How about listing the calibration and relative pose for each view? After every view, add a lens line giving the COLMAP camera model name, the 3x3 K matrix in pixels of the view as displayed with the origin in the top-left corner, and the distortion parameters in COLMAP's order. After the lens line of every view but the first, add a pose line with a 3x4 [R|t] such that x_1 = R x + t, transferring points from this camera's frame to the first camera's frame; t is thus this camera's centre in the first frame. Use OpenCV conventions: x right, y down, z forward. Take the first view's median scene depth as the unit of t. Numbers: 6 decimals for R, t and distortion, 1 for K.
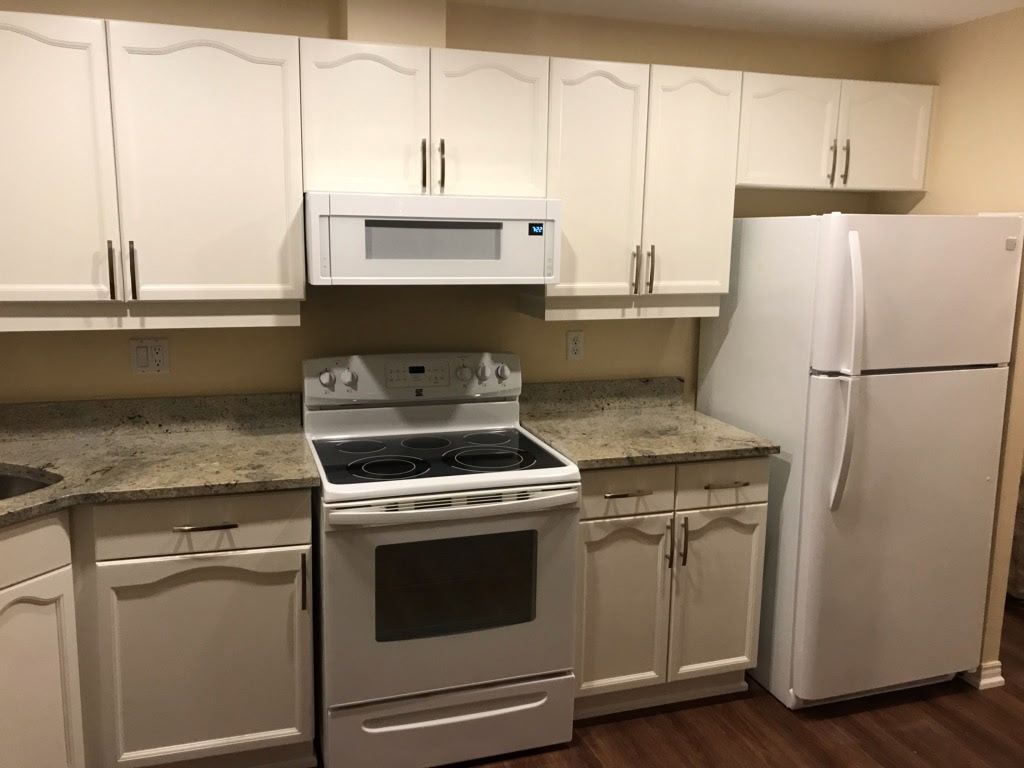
lens RADIAL K [[834.2, 0, 510.4], [0, 834.2, 371.5], [0, 0, 1]] dist [0.093029, -0.175995]
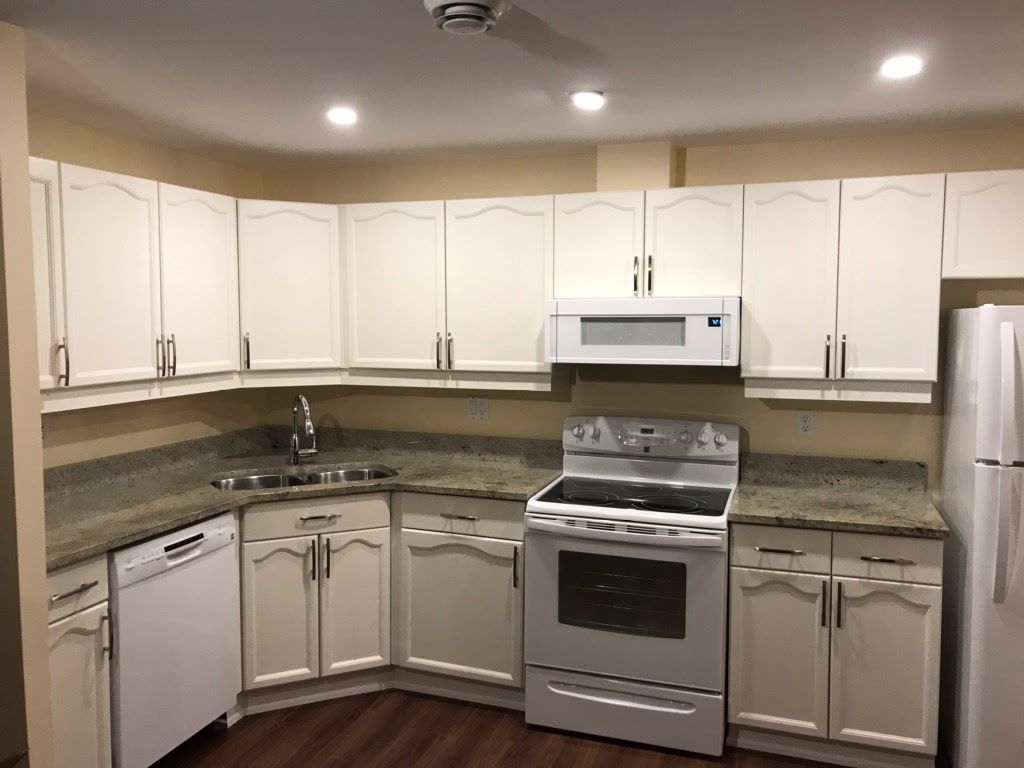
lens RADIAL K [[834.2, 0, 510.4], [0, 834.2, 371.5], [0, 0, 1]] dist [0.093029, -0.175995]
pose [[0.795826, 0.028298, -0.604863, 0.531469], [-0.089536, 0.993426, -0.071327, 0.018671], [0.598869, 0.110921, 0.793128, -0.157295]]
